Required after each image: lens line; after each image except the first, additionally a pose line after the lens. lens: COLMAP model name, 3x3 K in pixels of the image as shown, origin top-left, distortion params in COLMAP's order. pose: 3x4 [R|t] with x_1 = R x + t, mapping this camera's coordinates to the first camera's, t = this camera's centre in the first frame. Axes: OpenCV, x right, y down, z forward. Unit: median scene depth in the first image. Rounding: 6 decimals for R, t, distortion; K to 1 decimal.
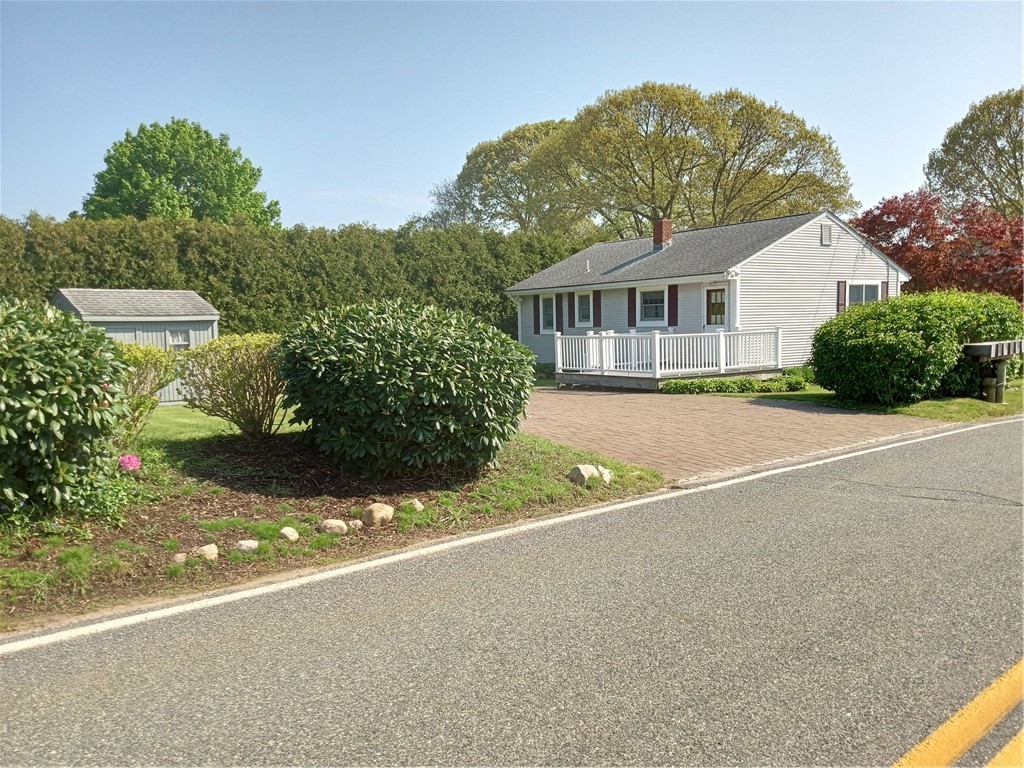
lens RADIAL K [[835.0, 0, 512.0], [0, 835.0, 384.0], [0, 0, 1]] dist [0.013620, 0.001715]
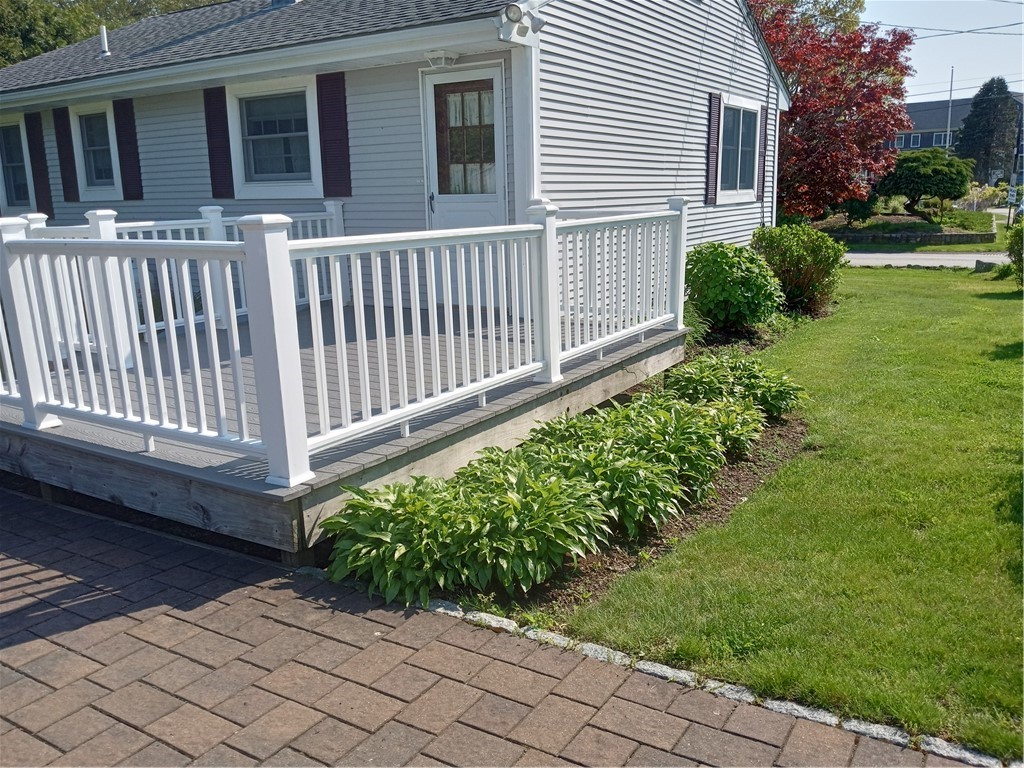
lens RADIAL K [[835.0, 0, 512.0], [0, 835.0, 384.0], [0, 0, 1]] dist [0.013620, 0.001715]
pose [[0.916332, -0.083887, 0.391535, 0.114836], [0.026957, 0.988515, 0.148701, -0.041682], [-0.399512, -0.125704, 0.908069, 0.636483]]
